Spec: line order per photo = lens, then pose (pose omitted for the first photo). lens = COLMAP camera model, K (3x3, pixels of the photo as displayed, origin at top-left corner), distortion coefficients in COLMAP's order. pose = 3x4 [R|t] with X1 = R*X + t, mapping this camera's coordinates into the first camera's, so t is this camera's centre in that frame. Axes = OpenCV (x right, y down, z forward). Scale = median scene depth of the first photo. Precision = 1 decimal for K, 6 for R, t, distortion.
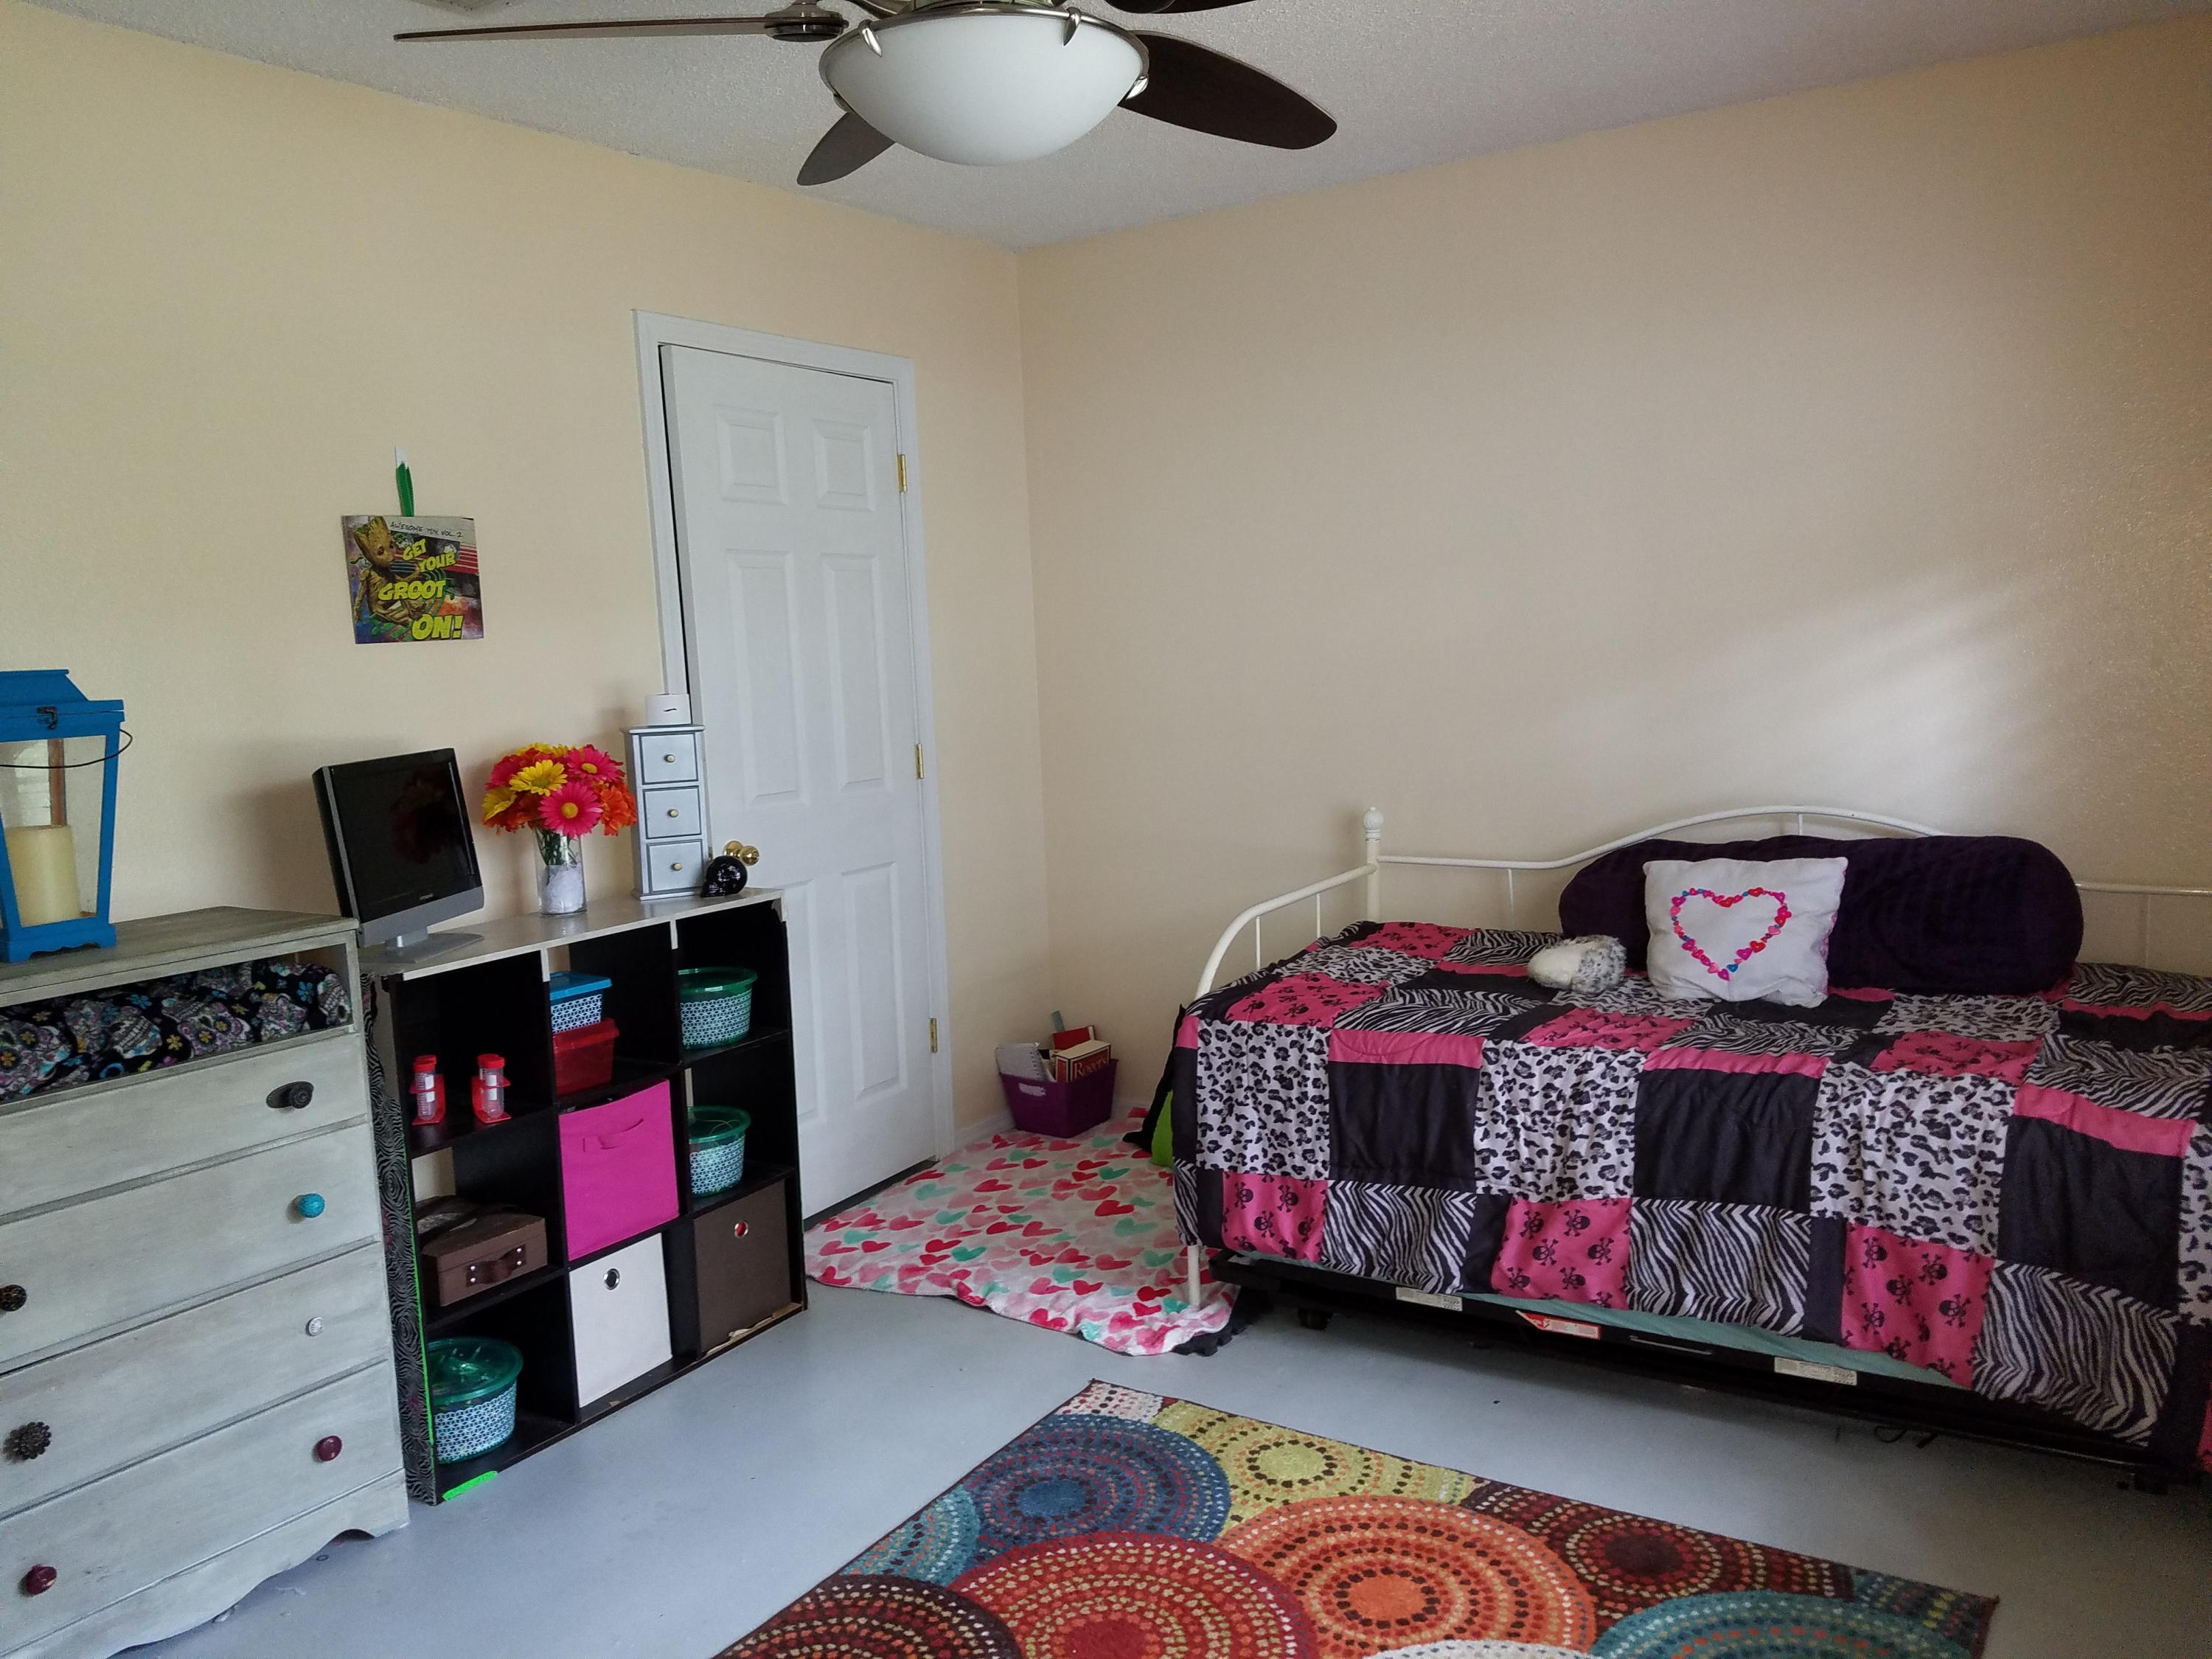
lens RADIAL K [[1650.2, 0, 1074.3], [0, 1650.2, 834.1], [0, 0, 1]] dist [0.231514, -0.407796]
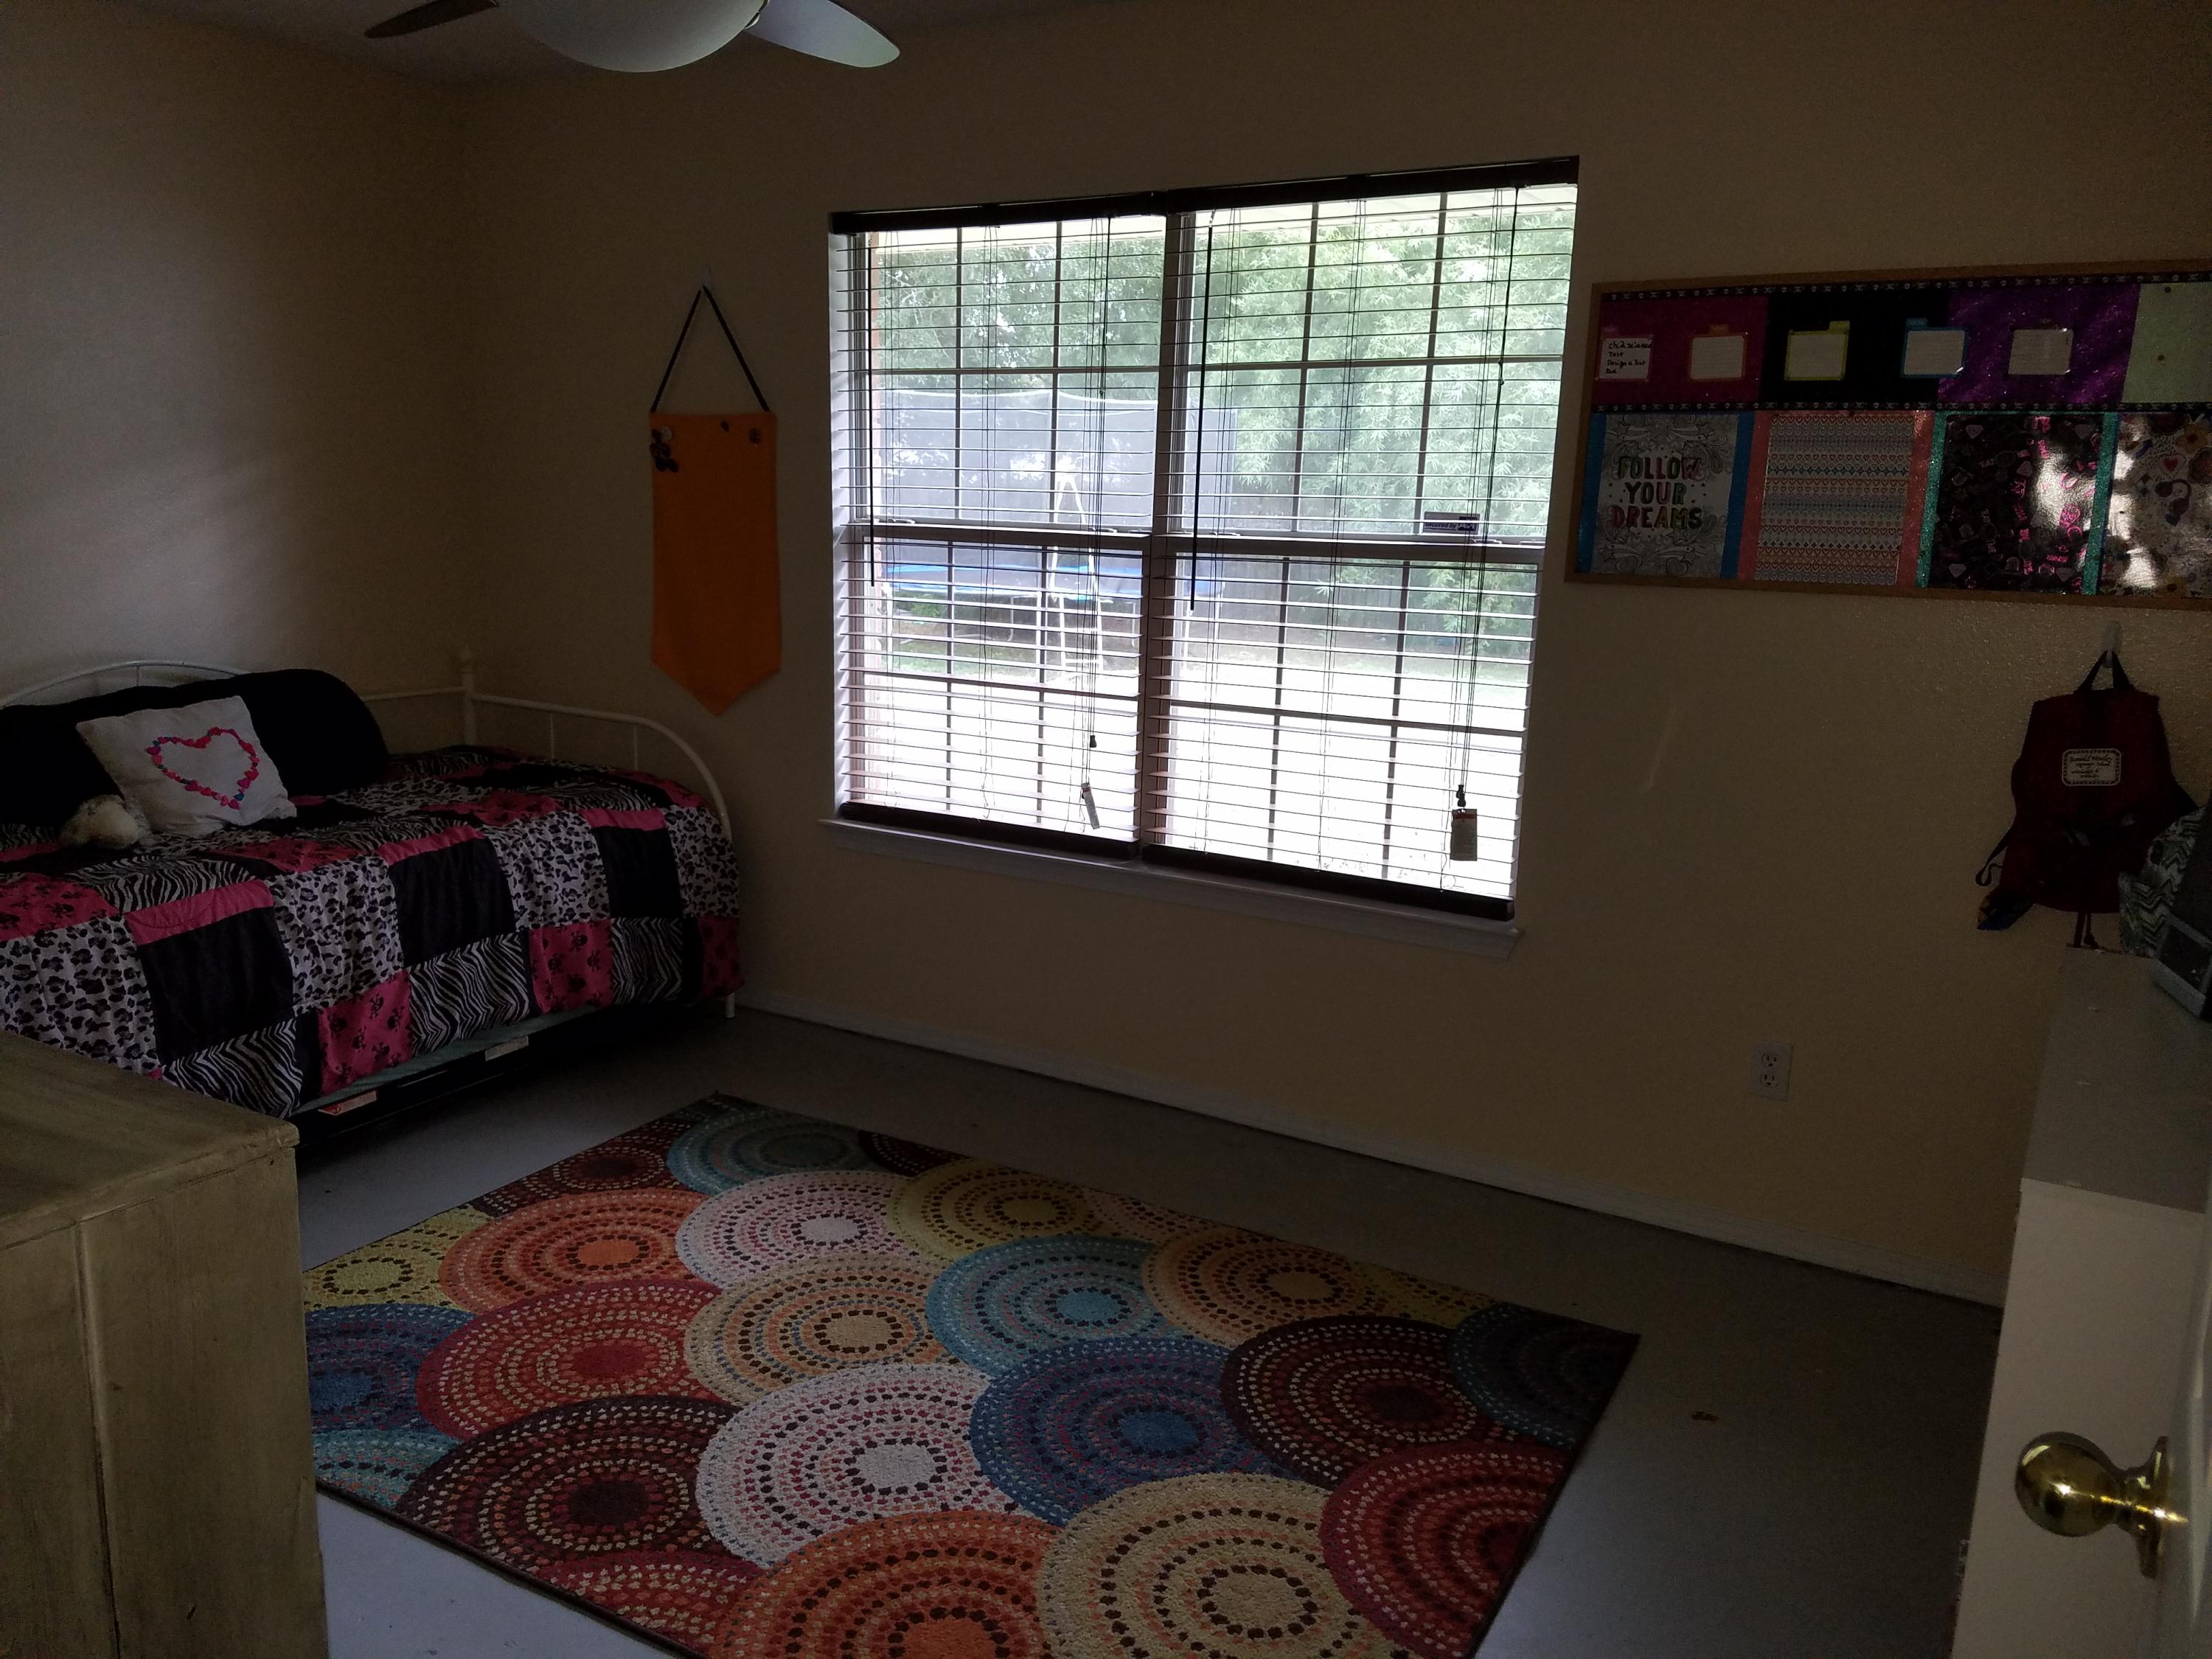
lens RADIAL K [[1650.2, 0, 1074.3], [0, 1650.2, 834.1], [0, 0, 1]] dist [0.231514, -0.407796]
pose [[-0.043590, -0.161134, 0.985970, -0.848021], [0.095894, 0.981676, 0.164671, -0.034656], [-0.994437, 0.101727, -0.027339, 0.522147]]
